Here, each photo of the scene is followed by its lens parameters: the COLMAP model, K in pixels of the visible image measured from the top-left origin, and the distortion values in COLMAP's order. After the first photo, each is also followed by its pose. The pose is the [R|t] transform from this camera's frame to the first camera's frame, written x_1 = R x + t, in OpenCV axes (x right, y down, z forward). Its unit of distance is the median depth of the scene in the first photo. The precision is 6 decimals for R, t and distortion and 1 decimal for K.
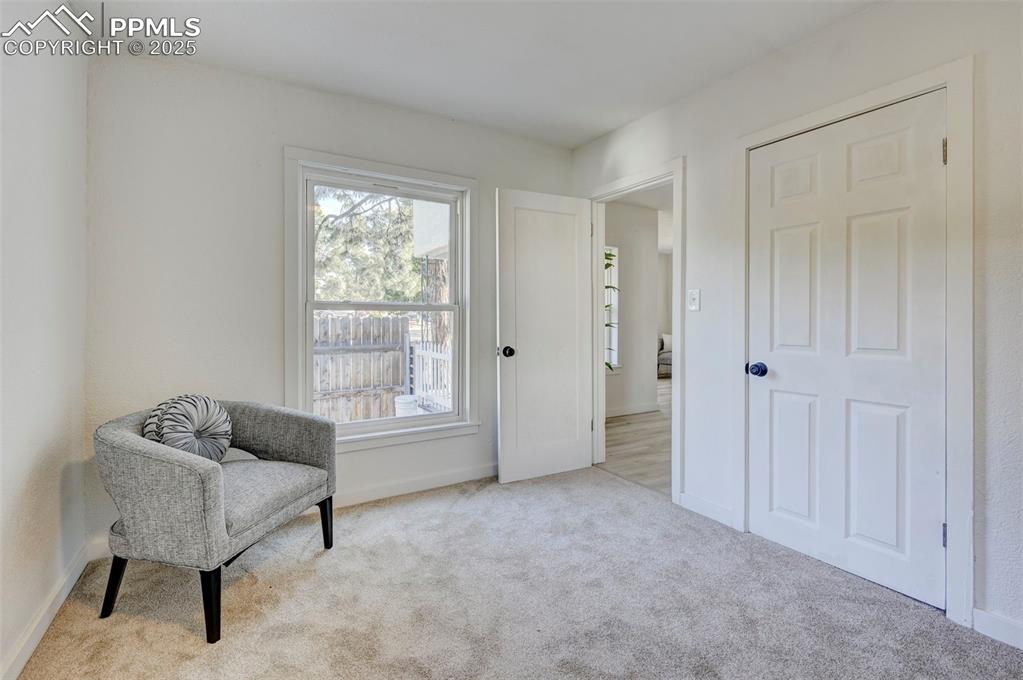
lens RADIAL K [[451.2, 0, 497.1], [0, 451.2, 324.5], [0, 0, 1]] dist [0.000078, 0.000014]
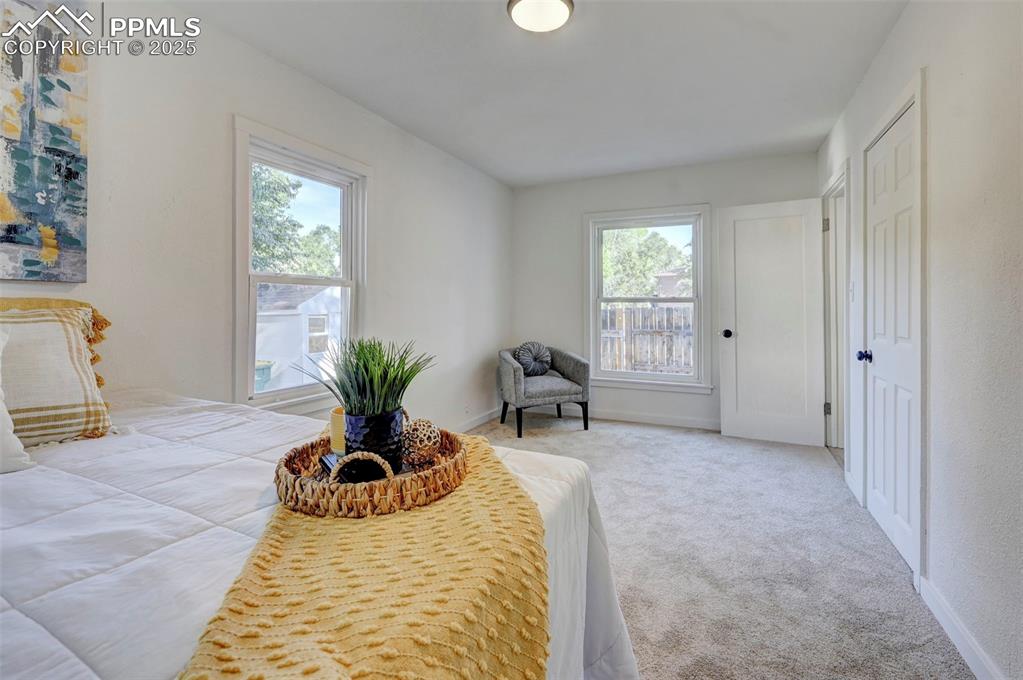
lens RADIAL K [[455.4, 0, 509.5], [0, 455.4, 306.1], [0, 0, 1]] dist [-0.000914, -0.000202]
pose [[0.558388, 0.001938, -0.829578, 1.023436], [-0.007665, 0.999967, -0.002823, -0.013104], [0.829545, 0.007935, 0.558384, -0.329998]]
